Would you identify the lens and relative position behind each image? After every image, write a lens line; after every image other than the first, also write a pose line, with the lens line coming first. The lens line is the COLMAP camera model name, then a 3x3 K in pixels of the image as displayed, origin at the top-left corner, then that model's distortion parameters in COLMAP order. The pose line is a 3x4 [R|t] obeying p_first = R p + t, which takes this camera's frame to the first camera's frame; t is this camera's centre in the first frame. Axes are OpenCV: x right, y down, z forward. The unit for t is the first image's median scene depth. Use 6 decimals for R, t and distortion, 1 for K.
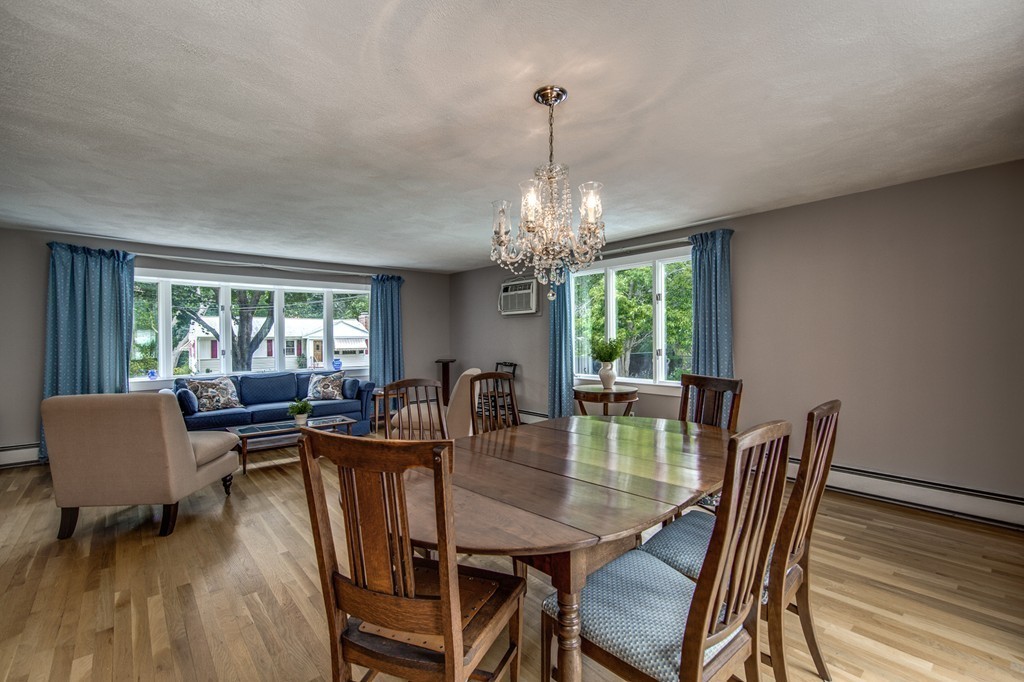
lens RADIAL K [[449.9, 0, 511.2], [0, 449.9, 339.9], [0, 0, 1]] dist [-0.002551, -0.000564]
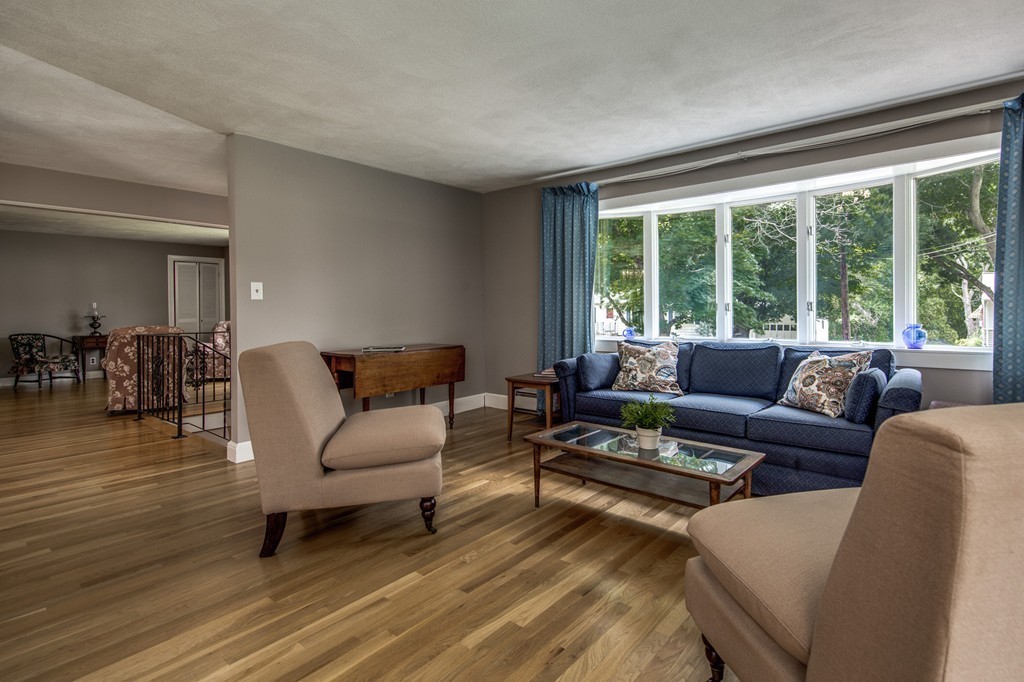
lens RADIAL K [[506.1, 0, 542.6], [0, 506.1, 309.2], [0, 0, 1]] dist [0.006229, 0.000764]
pose [[0.193192, 0.004267, -0.981152, 0.043213], [0.003857, 0.999980, 0.005108, 0.031926], [0.981153, -0.004772, 0.193172, 0.724327]]
